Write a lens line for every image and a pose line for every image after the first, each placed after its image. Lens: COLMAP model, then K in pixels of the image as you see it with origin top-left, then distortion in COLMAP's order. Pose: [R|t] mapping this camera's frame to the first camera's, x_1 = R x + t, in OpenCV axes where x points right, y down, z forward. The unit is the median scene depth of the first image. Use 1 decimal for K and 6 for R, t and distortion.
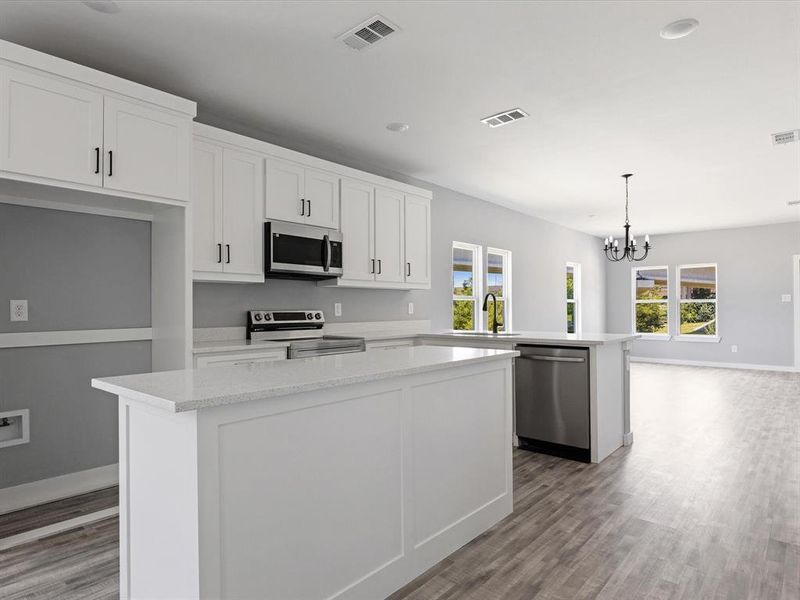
lens RADIAL K [[467.8, 0, 404.4], [0, 467.8, 306.5], [0, 0, 1]] dist [-0.003307, -0.000198]
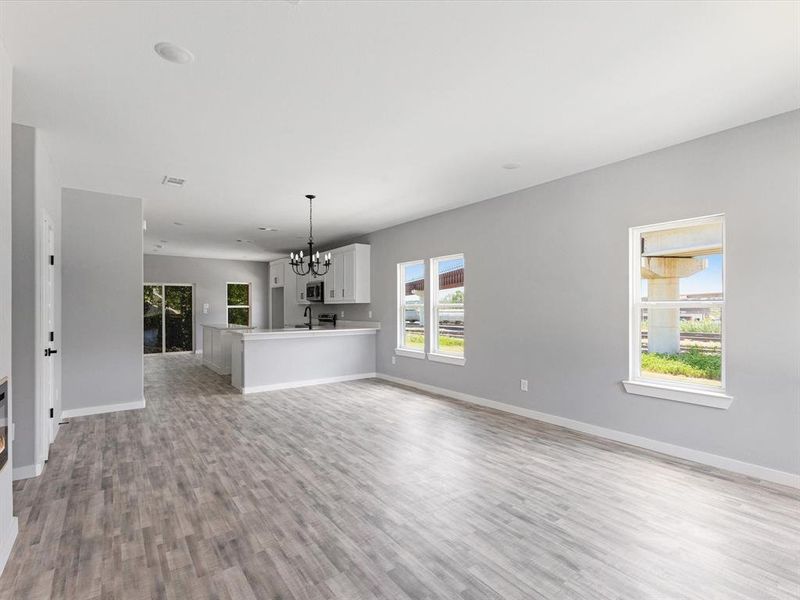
lens RADIAL K [[391.2, 0, 401.5], [0, 391.2, 309.3], [0, 0, 1]] dist [0.012129, -0.000592]
pose [[-0.208624, 0.010021, -0.977945, 1.698225], [0.008214, 0.999930, 0.008494, -0.031023], [0.977961, -0.006261, -0.208692, 1.789949]]
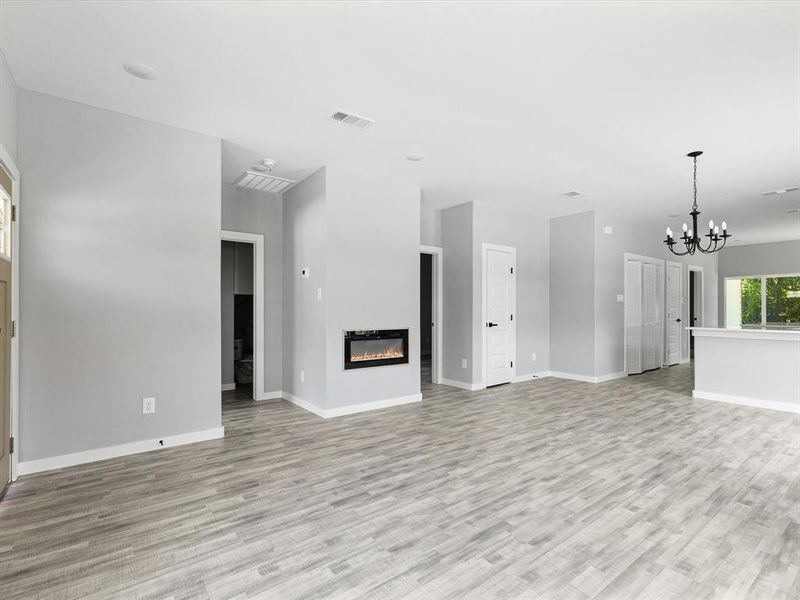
lens RADIAL K [[391.2, 0, 401.5], [0, 391.2, 309.3], [0, 0, 1]] dist [0.012129, -0.000592]
pose [[-0.980773, 0.004361, 0.195101, 1.108243], [0.002995, 0.999969, -0.007298, 0.010404], [-0.195127, -0.006574, -0.980756, 2.325385]]
